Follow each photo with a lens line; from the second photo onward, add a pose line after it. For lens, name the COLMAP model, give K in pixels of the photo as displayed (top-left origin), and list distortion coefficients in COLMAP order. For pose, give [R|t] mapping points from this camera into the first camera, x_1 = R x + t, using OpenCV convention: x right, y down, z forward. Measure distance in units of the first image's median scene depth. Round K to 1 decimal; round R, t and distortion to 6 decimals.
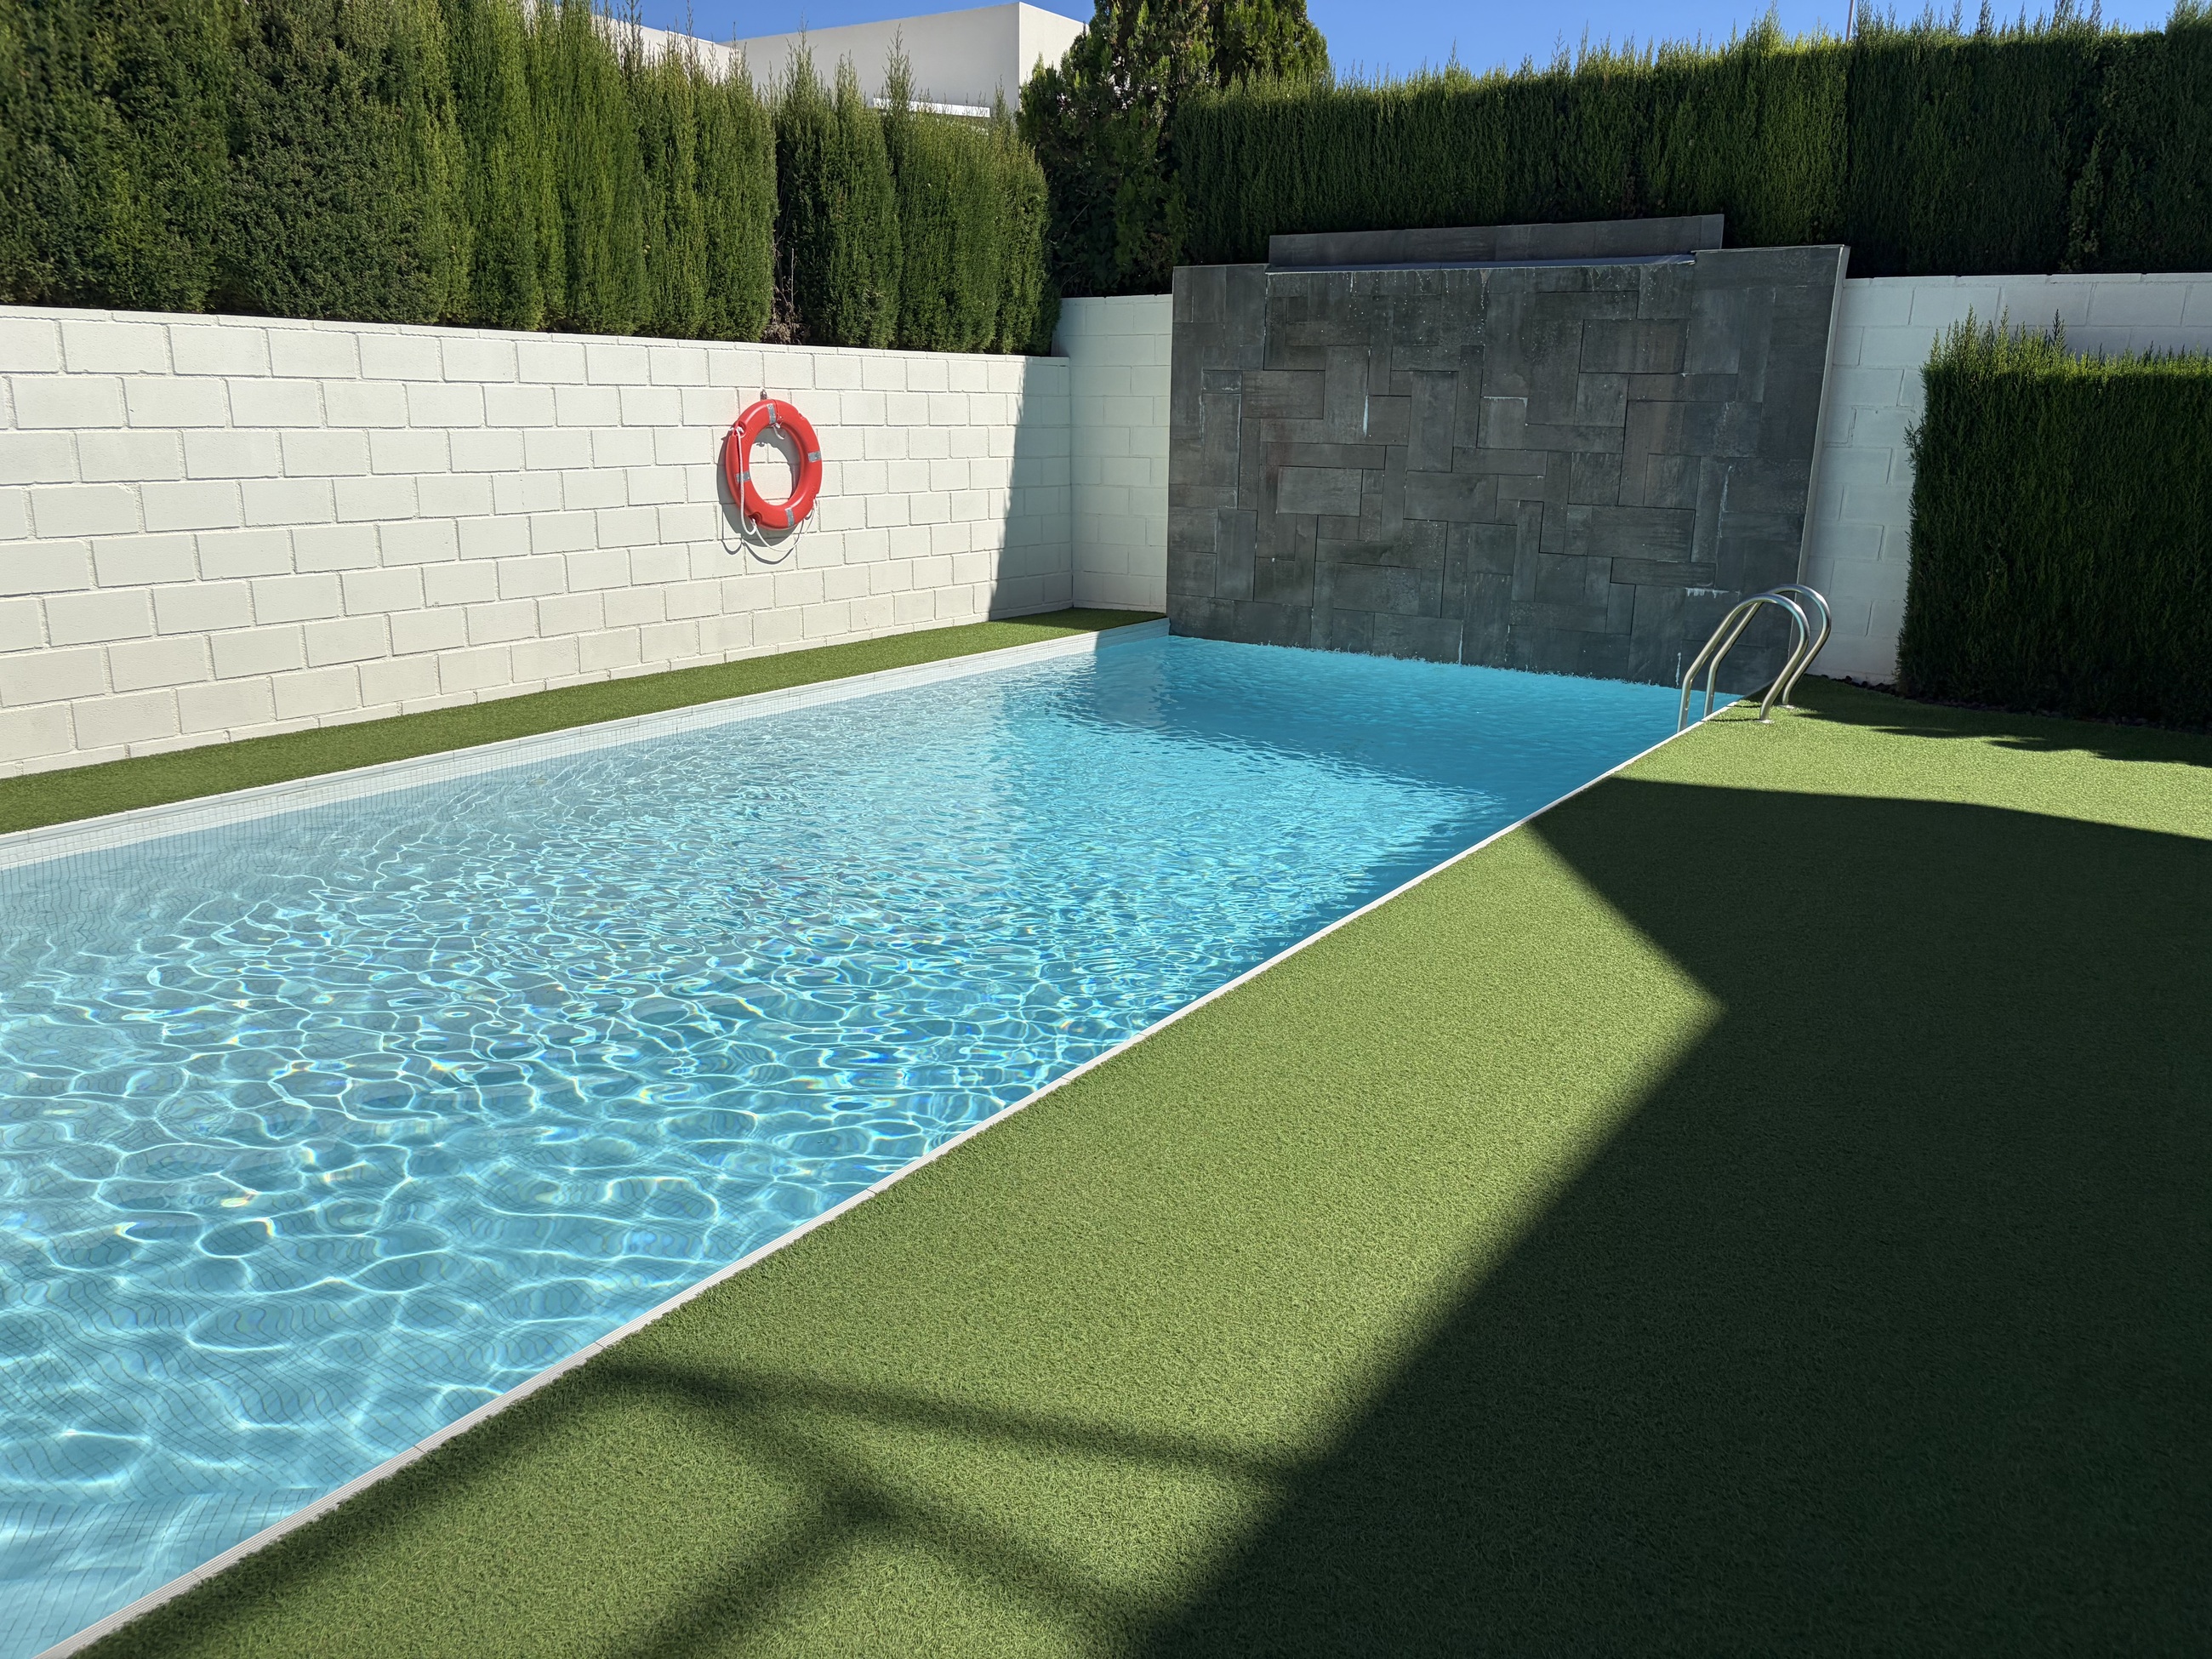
lens RADIAL K [[1661.6, 0, 1106.0], [0, 1661.6, 829.5], [0, 0, 1]] dist [0.014117, 0.008338]
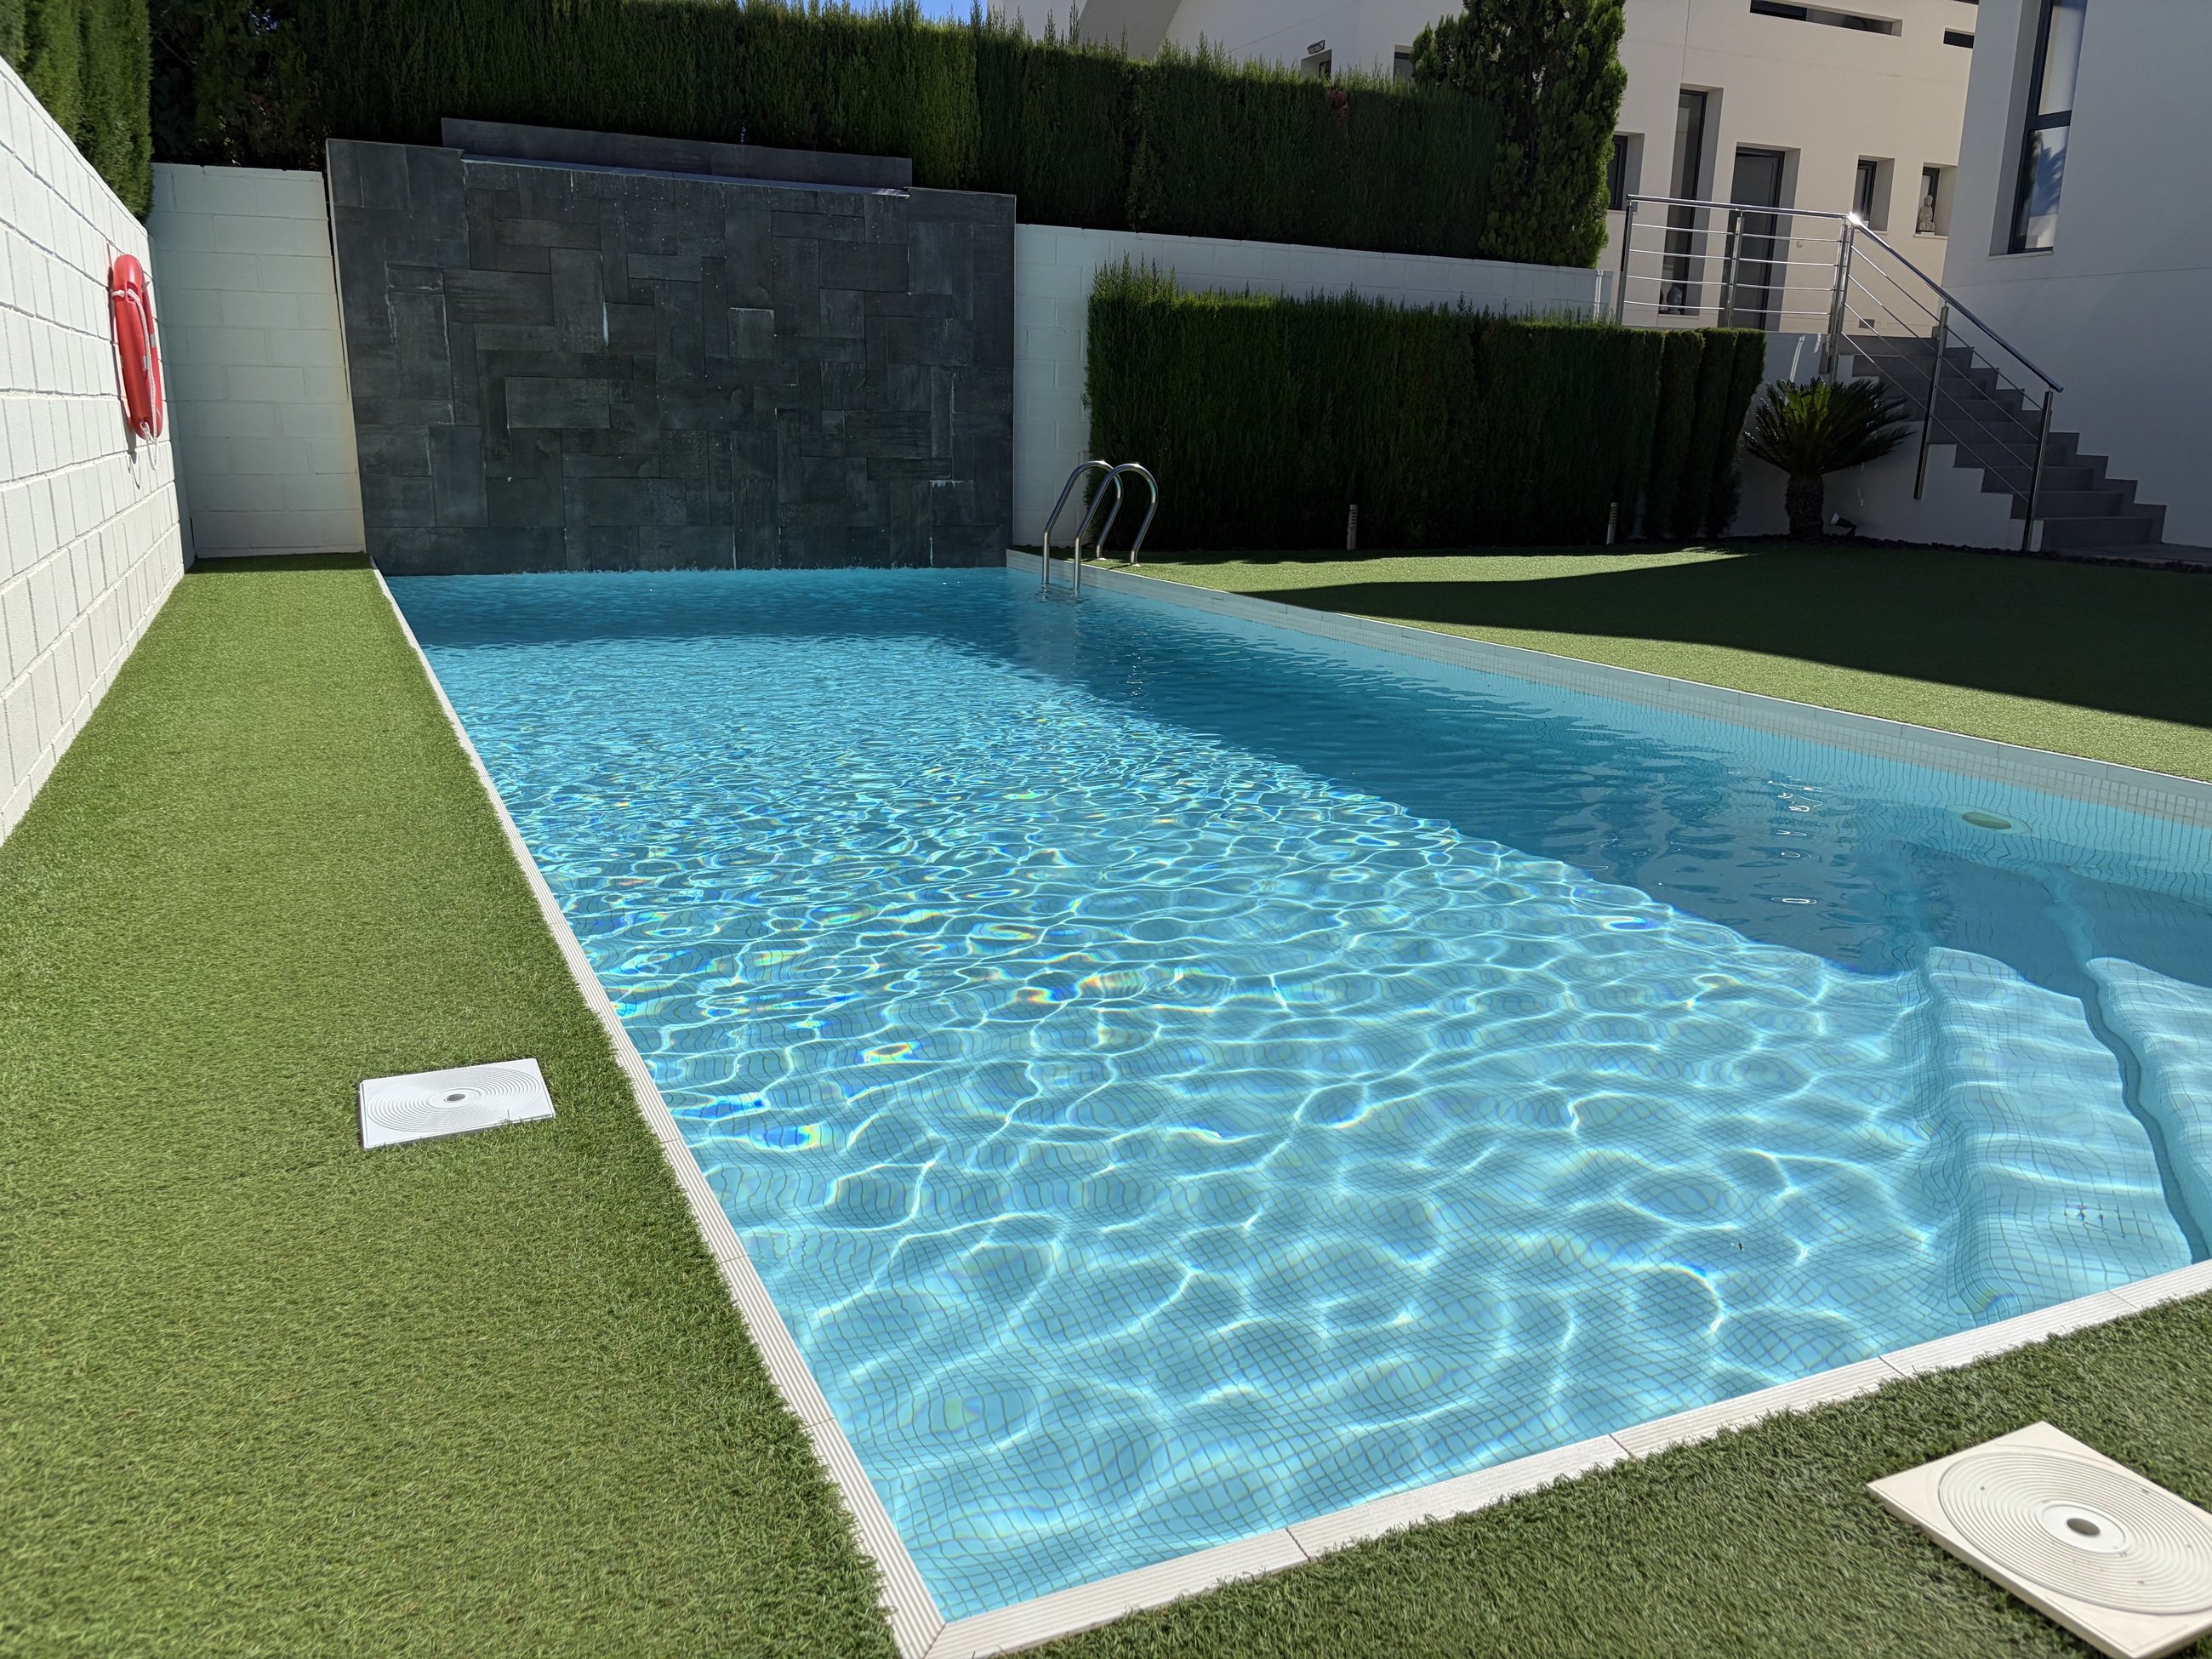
lens RADIAL K [[1661.6, 0, 1106.0], [0, 1661.6, 829.5], [0, 0, 1]] dist [0.014117, 0.008338]
pose [[0.549406, -0.193872, 0.812752, -0.559565], [0.208621, 0.973730, 0.091247, 0.011725], [-0.809092, 0.119426, 0.575419, 0.254124]]
